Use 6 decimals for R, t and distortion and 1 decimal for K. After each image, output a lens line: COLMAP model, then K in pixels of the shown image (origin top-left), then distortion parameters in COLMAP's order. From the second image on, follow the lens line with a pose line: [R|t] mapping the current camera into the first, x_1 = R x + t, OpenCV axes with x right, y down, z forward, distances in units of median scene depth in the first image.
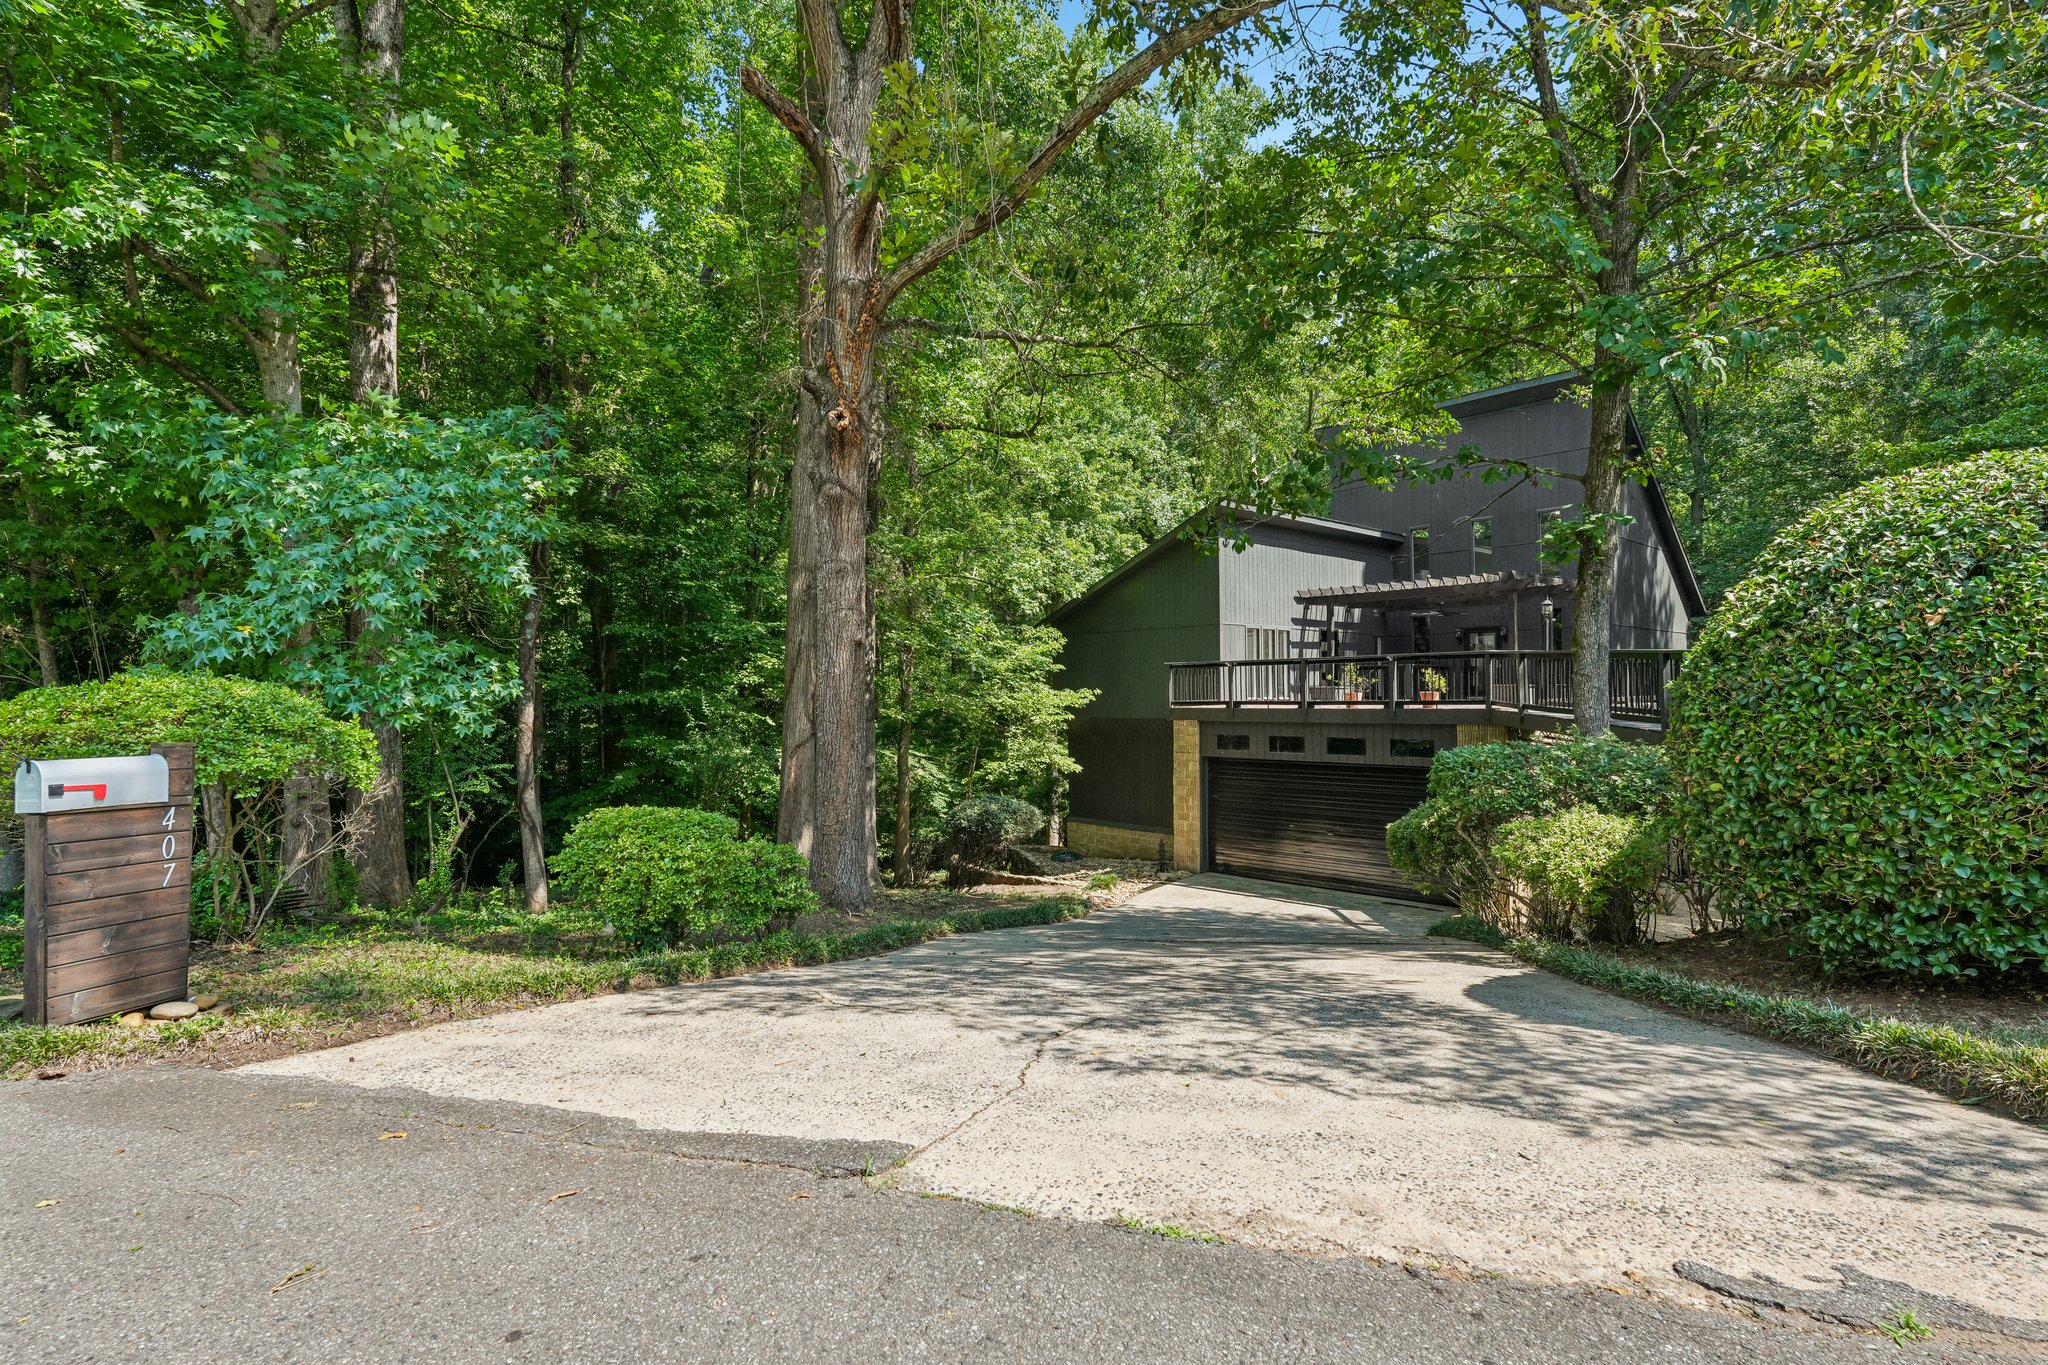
lens RADIAL K [[1014.6, 0, 966.2], [0, 1014.6, 683.8], [0, 0, 1]] dist [-0.008544, -0.000870]
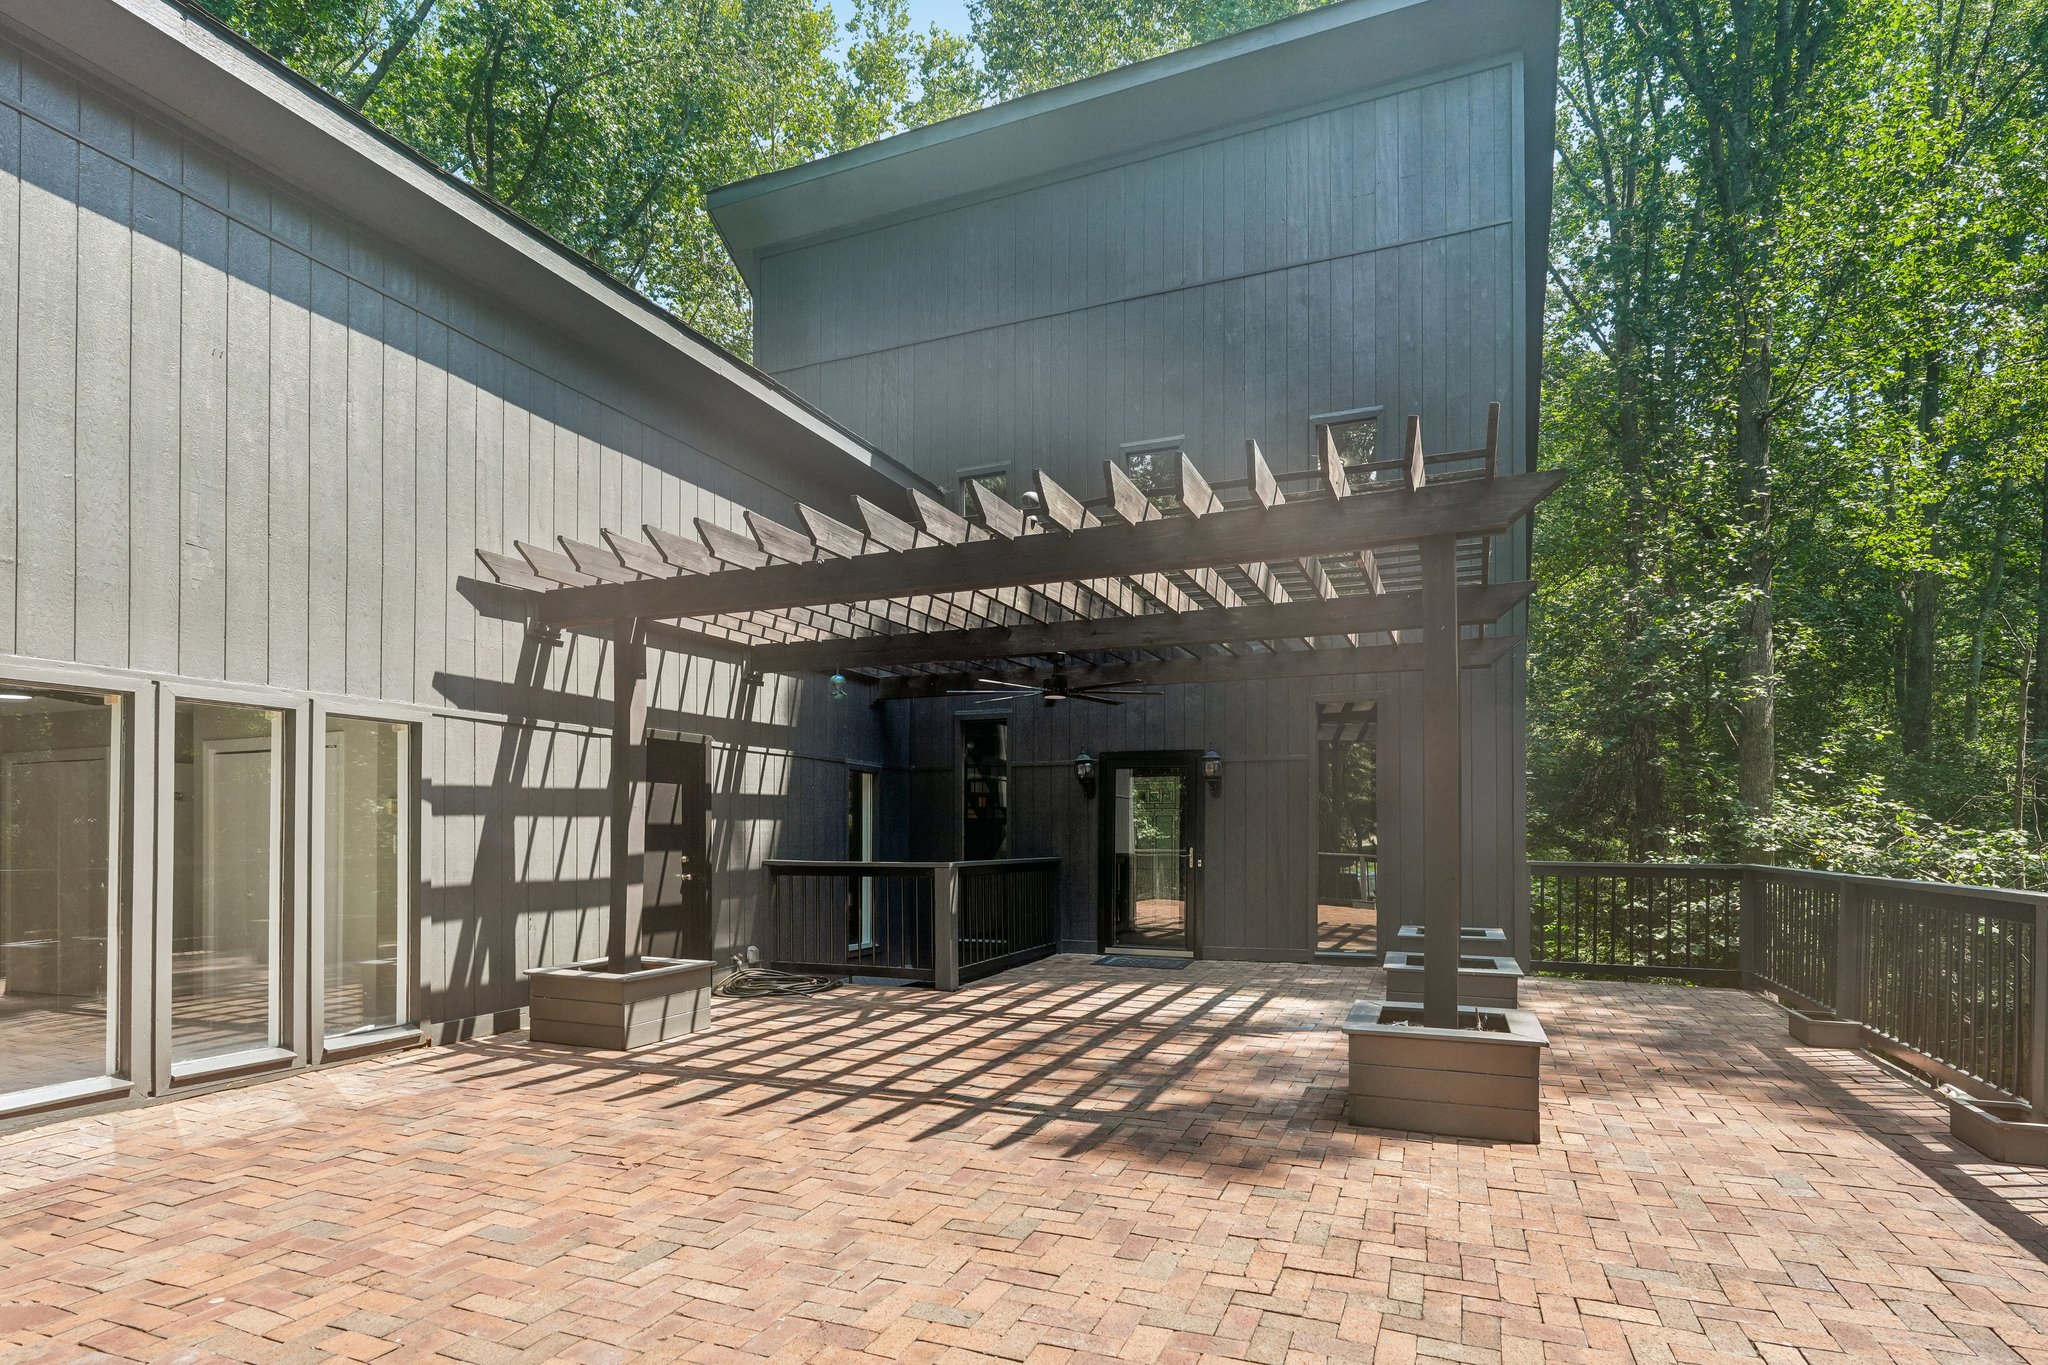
lens RADIAL K [[1014.6, 0, 1073.9], [0, 1014.6, 798.4], [0, 0, 1]] dist [-0.008544, -0.000870]
pose [[0.872043, 0.025530, 0.488762, 0.346619], [-0.012915, 0.999491, -0.029165, -0.034993], [-0.489258, 0.019121, 0.871929, 0.774760]]
